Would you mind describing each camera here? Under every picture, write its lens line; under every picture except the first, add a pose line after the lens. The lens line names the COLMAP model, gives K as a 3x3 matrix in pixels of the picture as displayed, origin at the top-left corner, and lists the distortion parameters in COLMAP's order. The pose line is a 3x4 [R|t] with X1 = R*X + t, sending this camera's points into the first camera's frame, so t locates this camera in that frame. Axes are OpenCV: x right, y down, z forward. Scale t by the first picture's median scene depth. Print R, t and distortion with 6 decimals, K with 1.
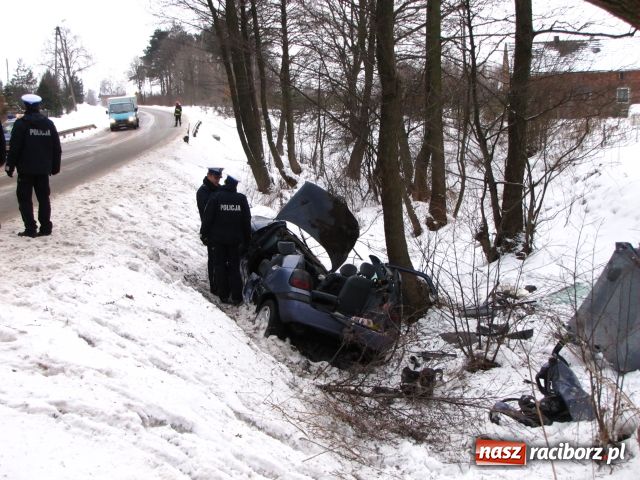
lens RADIAL K [[1033.0, 0, 320.4], [0, 1033.0, 229.7], [0, 0, 1]] dist [0.108991, 0.048914]
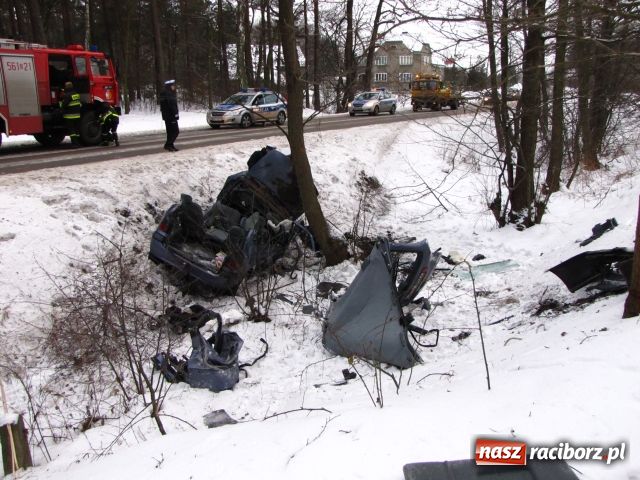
lens RADIAL K [[591.8, 0, 320.0], [0, 591.8, 240.0], [0, 0, 1]] dist [-0.064579, 0.014311]
pose [[0.832669, 0.179170, -0.523985, 0.456562], [-0.102174, 0.979675, 0.172622, -0.069484], [0.544264, -0.090199, 0.834051, 0.378053]]
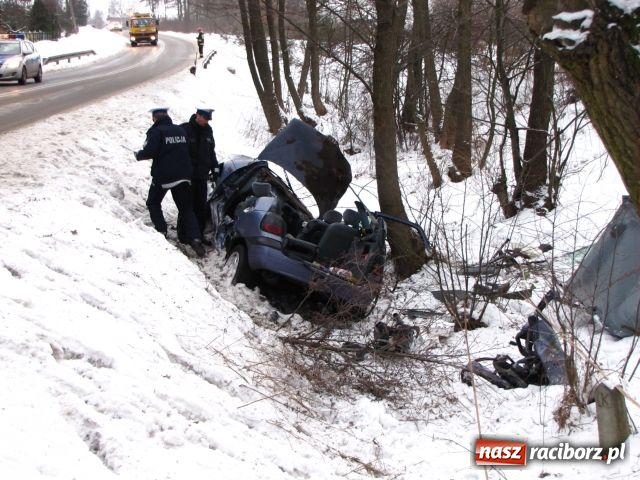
lens RADIAL K [[1191.2, 0, 321.8], [0, 1191.2, 231.2], [0, 0, 1]] dist [0.150165, 0.075526]
pose [[0.998848, 0.037443, -0.030013, 0.045692], [-0.036181, 0.998482, 0.041533, 0.007581], [0.031523, -0.040399, 0.998686, -0.042275]]
